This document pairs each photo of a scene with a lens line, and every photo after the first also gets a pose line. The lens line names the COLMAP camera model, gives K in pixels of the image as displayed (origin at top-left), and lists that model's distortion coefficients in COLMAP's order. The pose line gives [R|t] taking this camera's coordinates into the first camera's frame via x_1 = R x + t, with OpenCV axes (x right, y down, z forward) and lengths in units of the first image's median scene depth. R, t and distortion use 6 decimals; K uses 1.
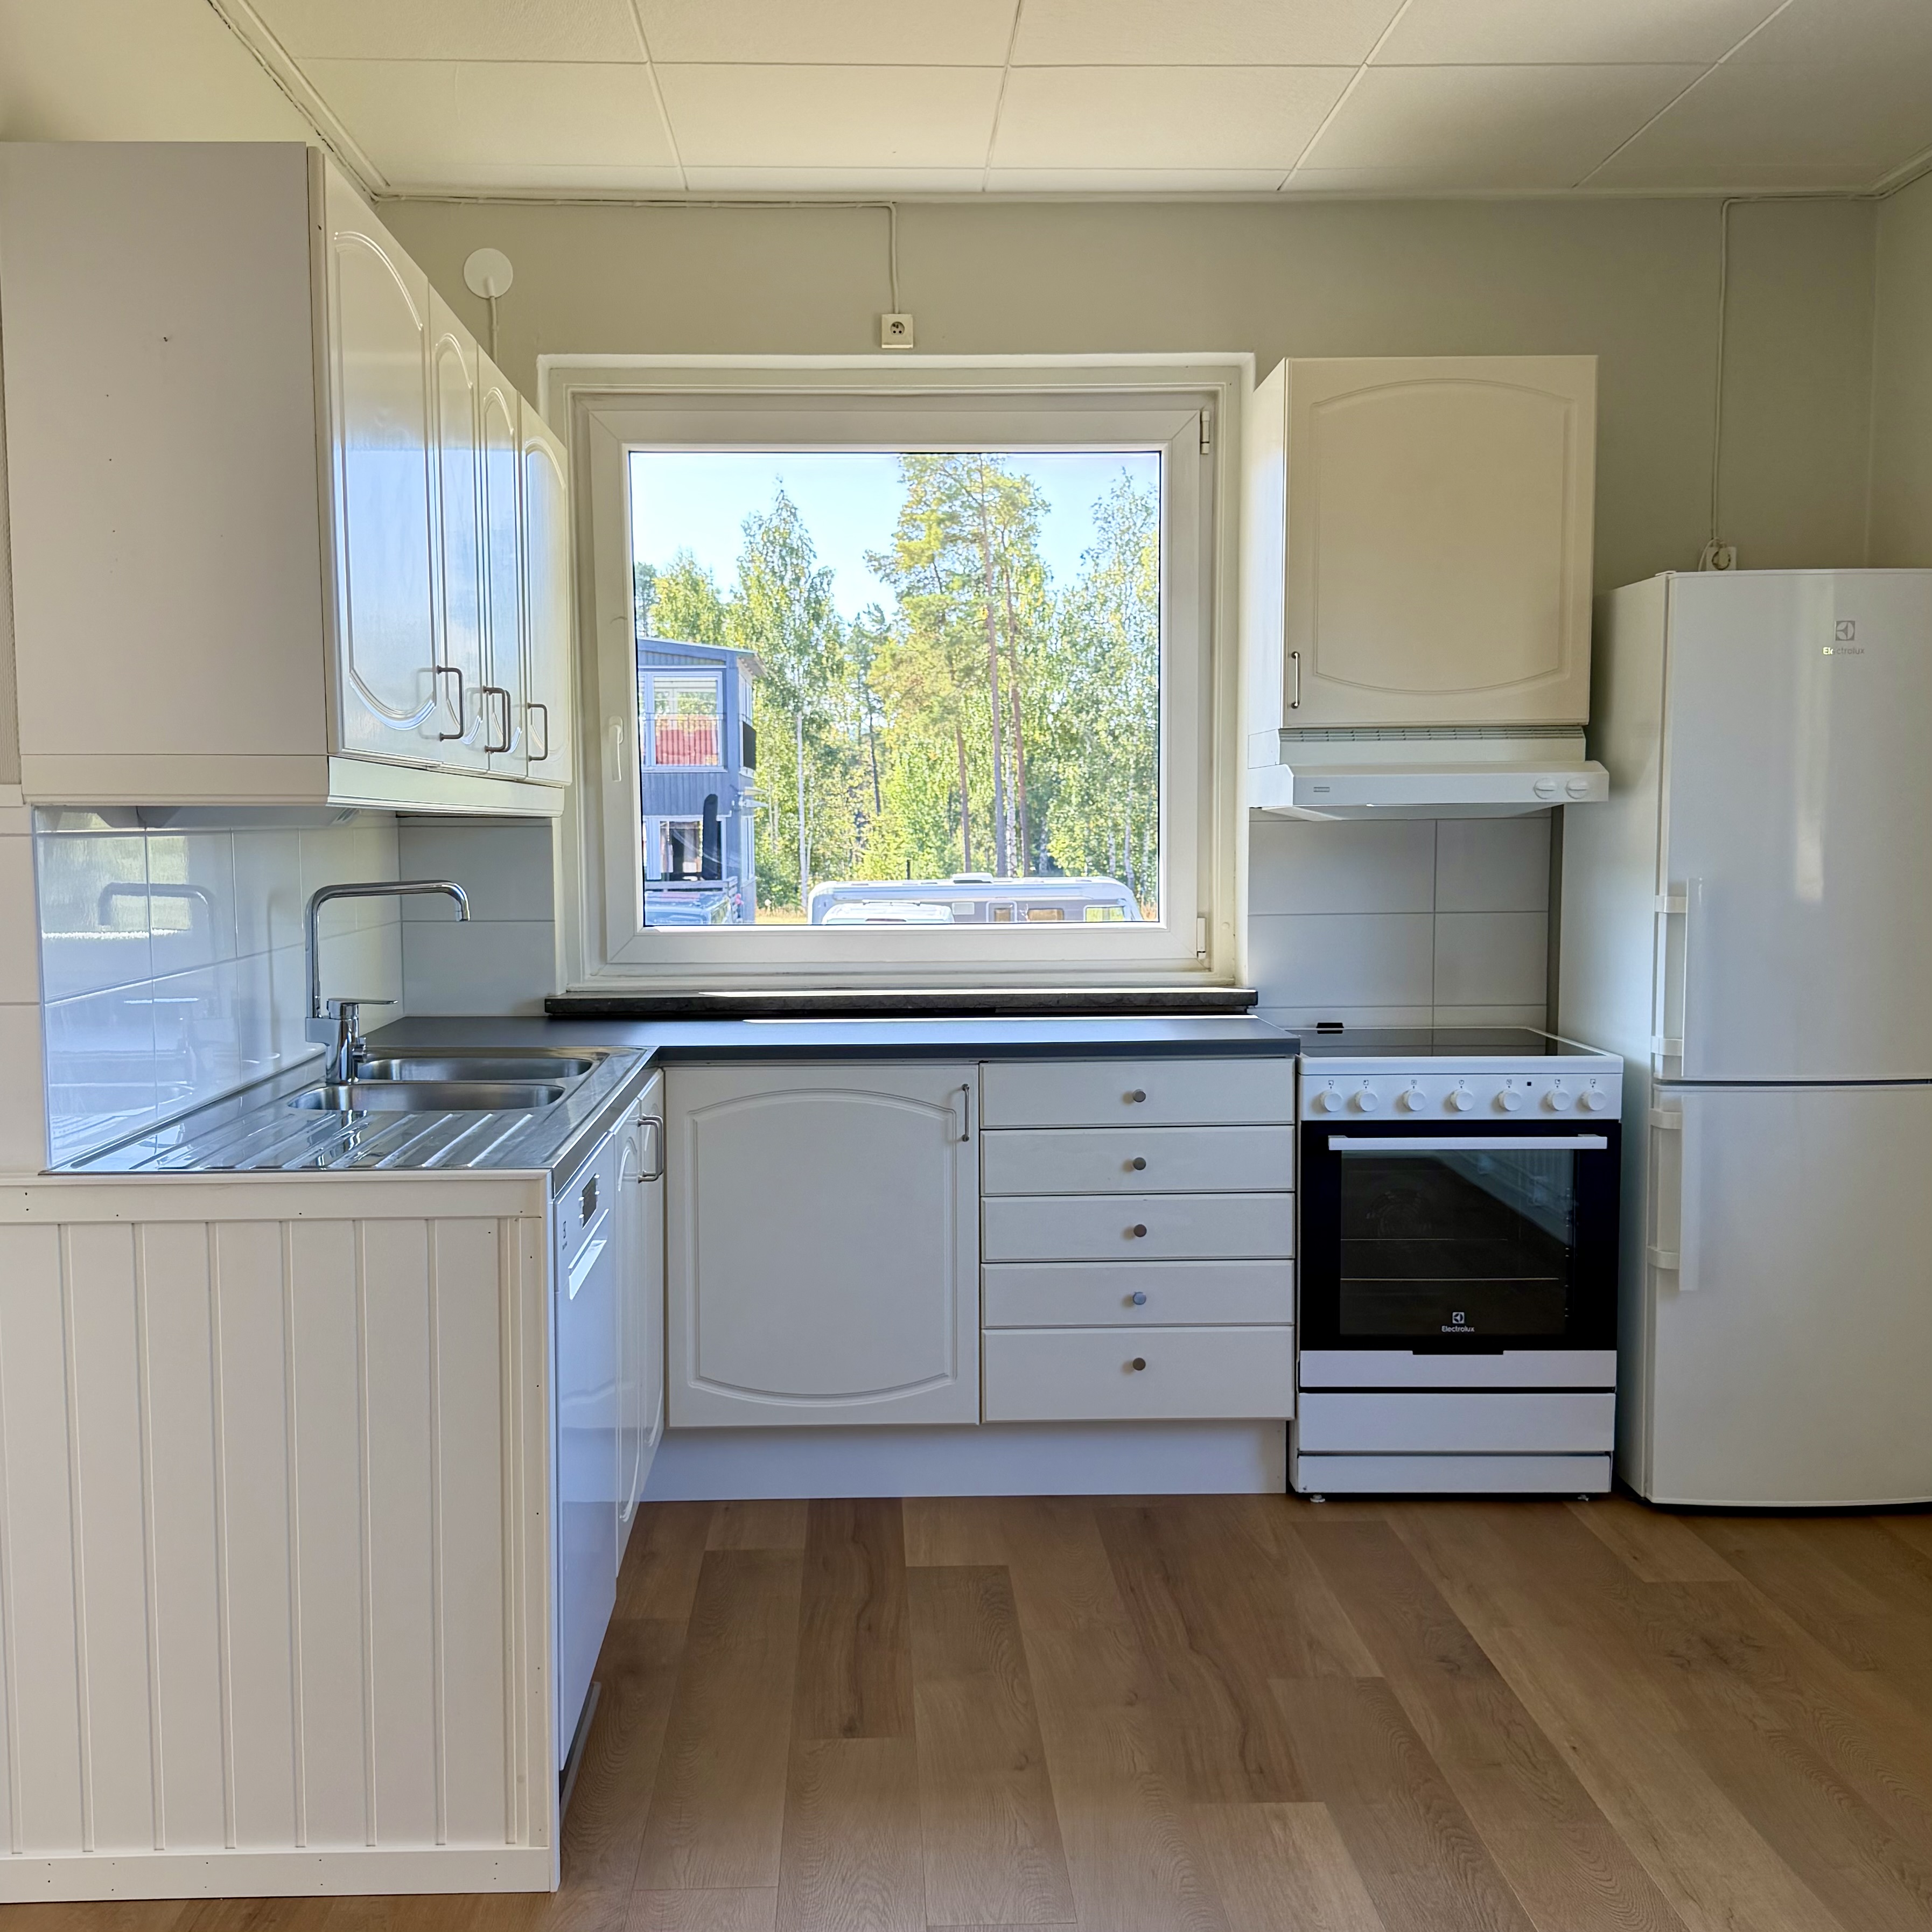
lens RADIAL K [[2159.2, 0, 916.1], [0, 2159.2, 1044.5], [0, 0, 1]] dist [0.076305, 0.000000]
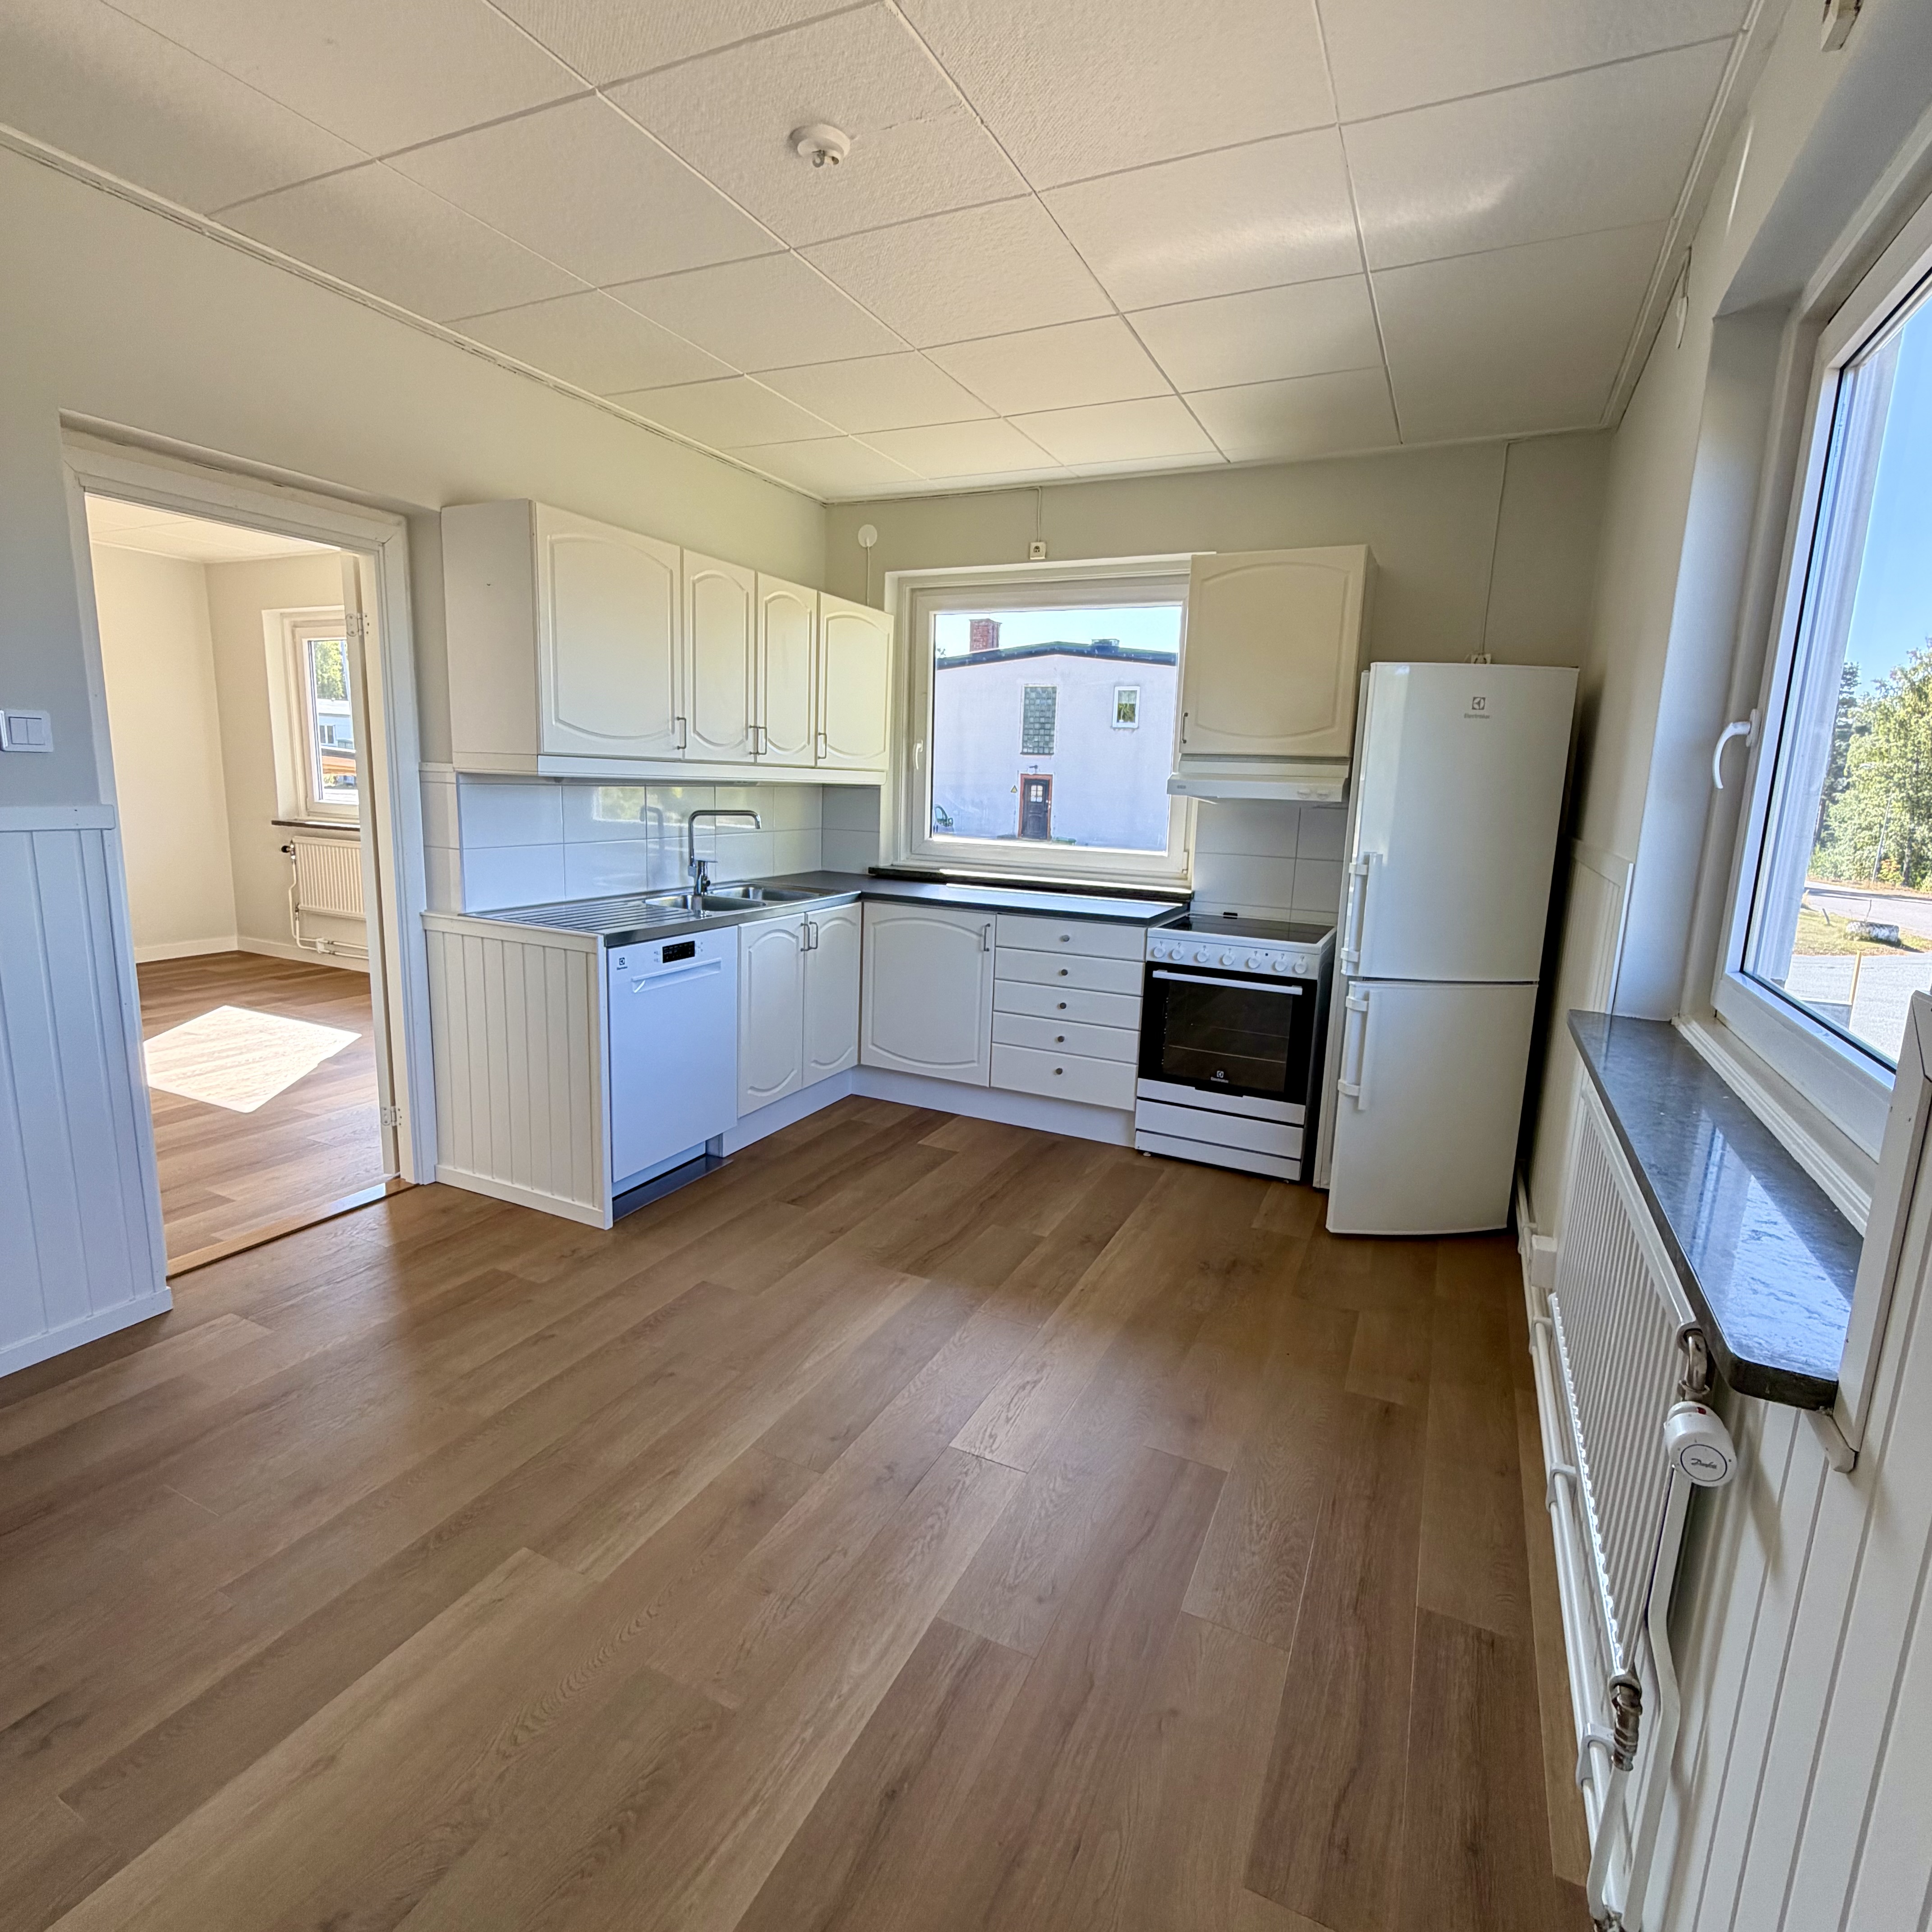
lens RADIAL K [[1012.2, 0, 966.0], [0, 1012.2, 962.5], [0, 0, 1]] dist [0.001575, 0.000190]
pose [[0.891064, 0.118895, -0.438029, 0.423192], [-0.088558, 0.992075, 0.089130, -0.028352], [0.445155, -0.040630, 0.894531, 0.123131]]
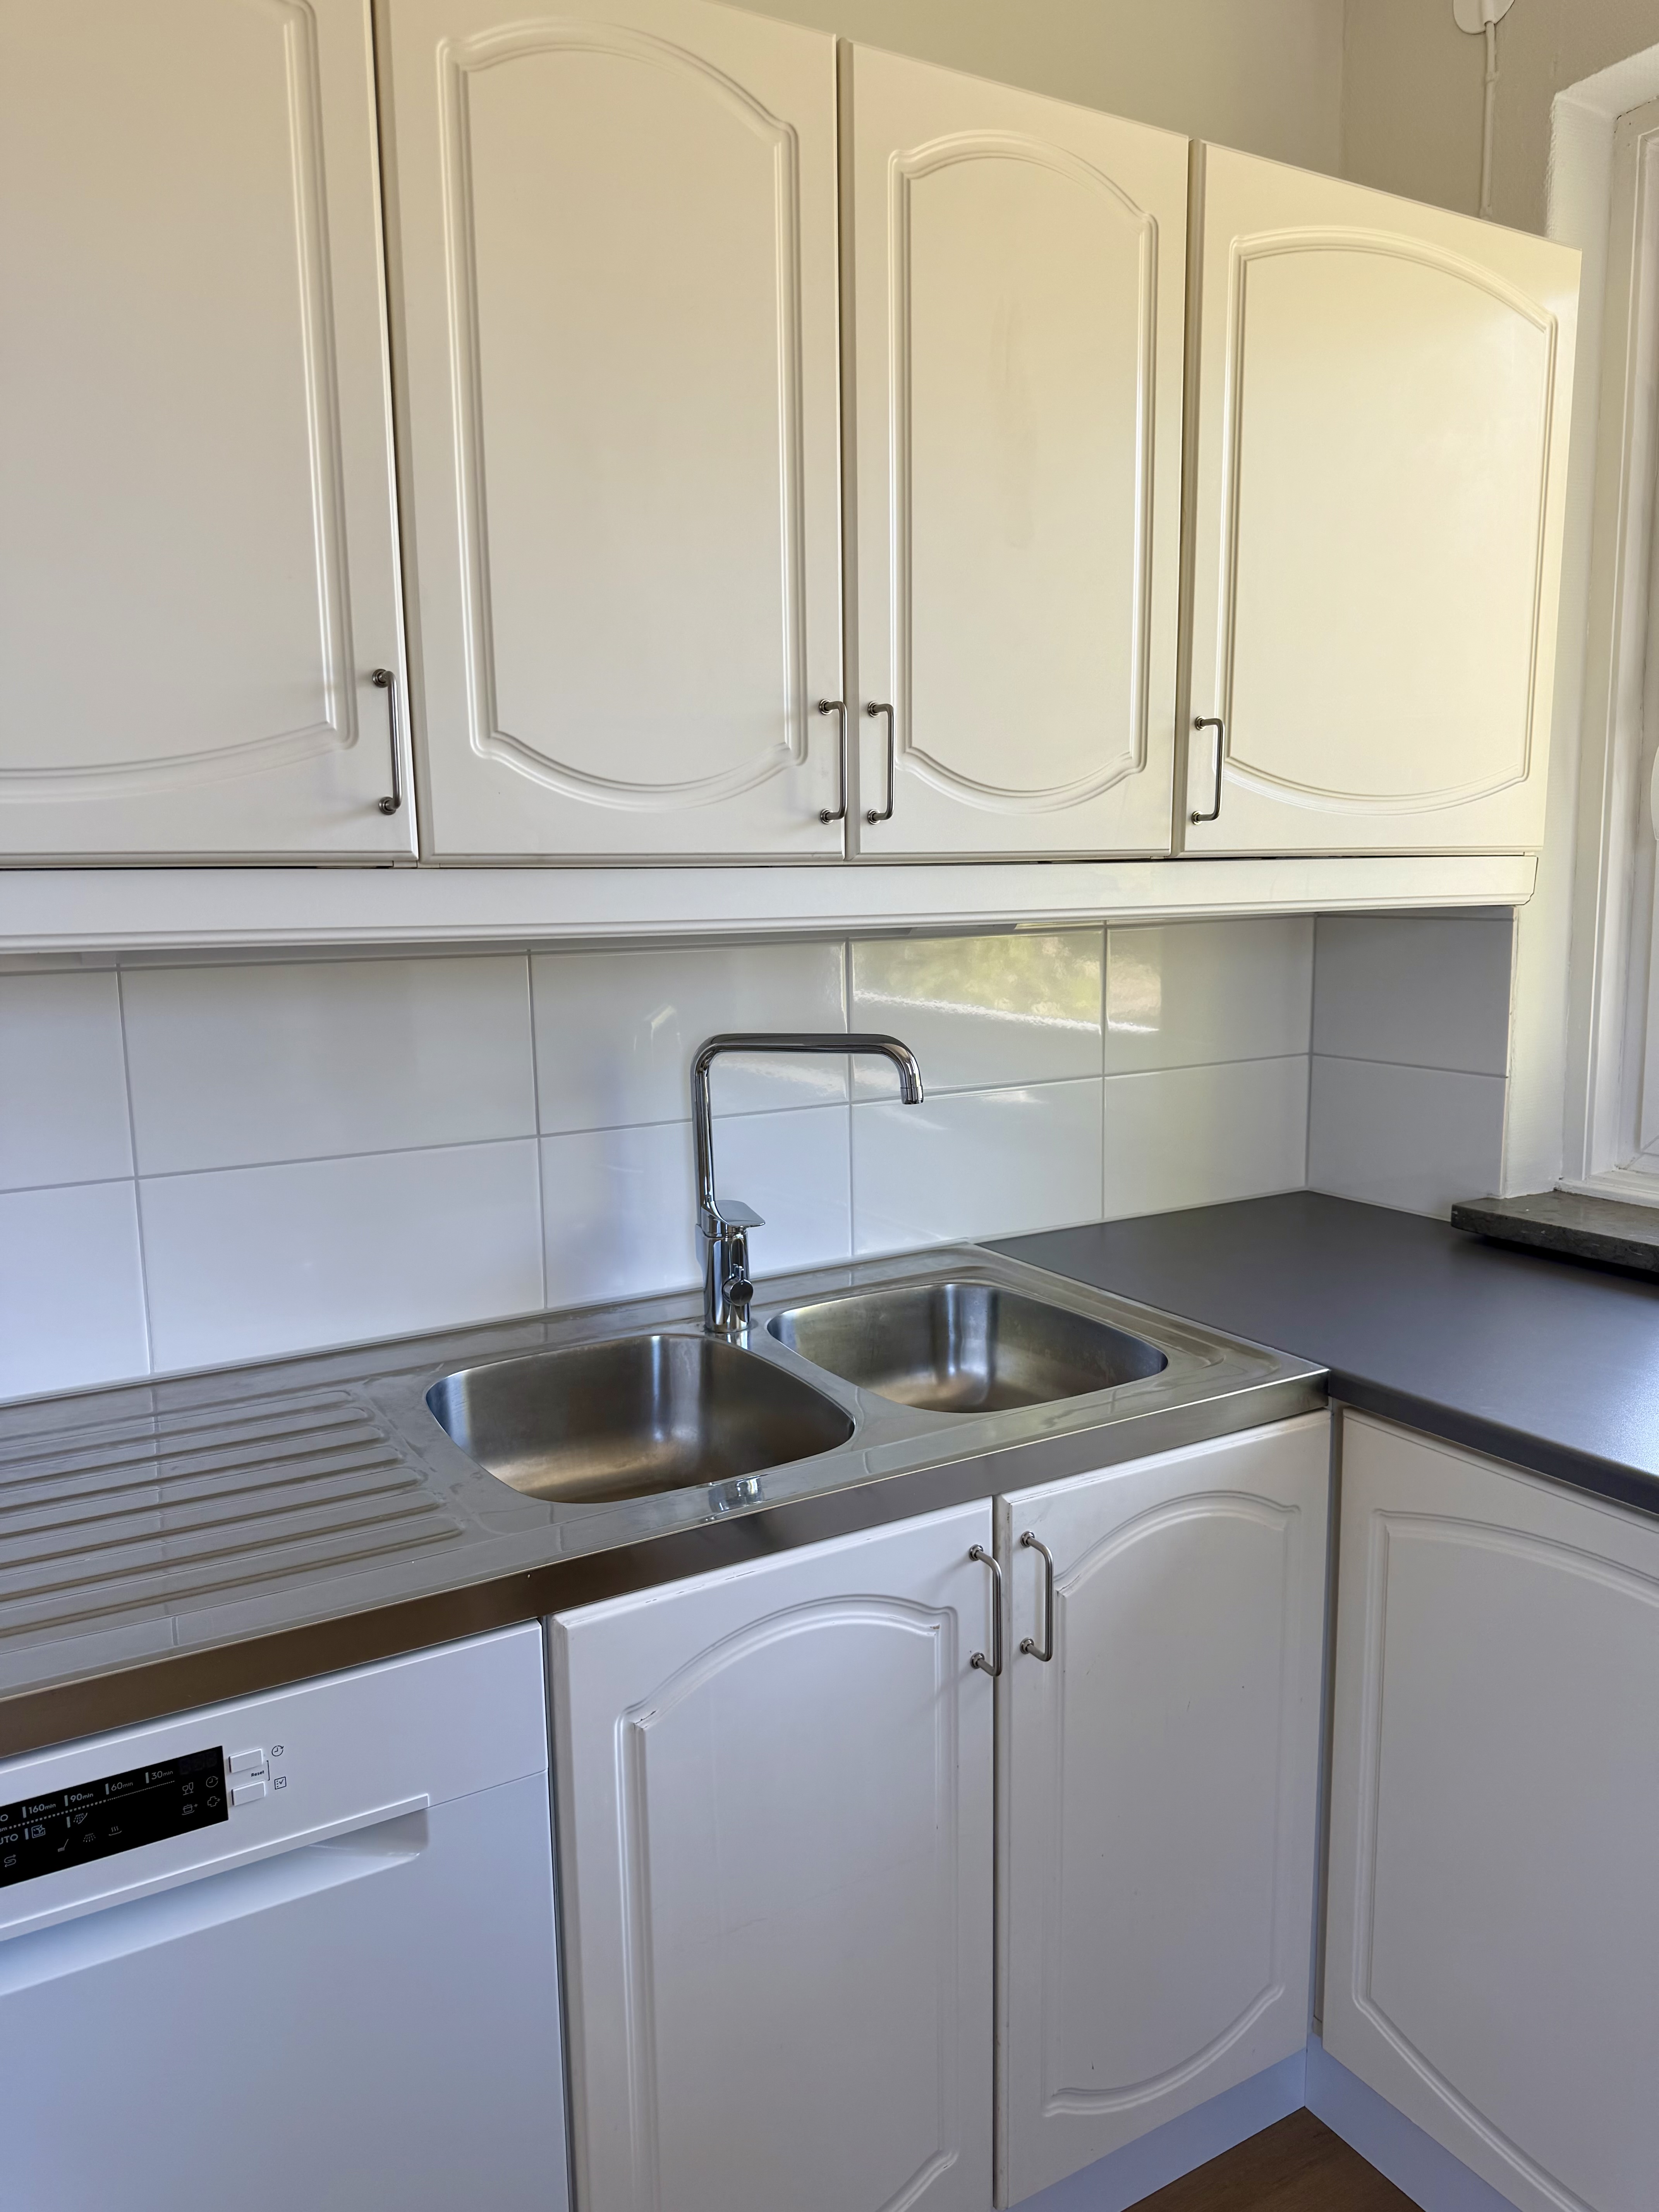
lens RADIAL K [[1567.9, 0, 830.2], [0, 1567.9, 1118.0], [0, 0, 1]] dist [0.049907, -0.066848]
pose [[0.484646, 0.135275, -0.864187, 0.137574], [-0.077541, 0.990724, 0.111597, -0.089772], [0.871267, 0.012925, 0.490639, 0.692236]]
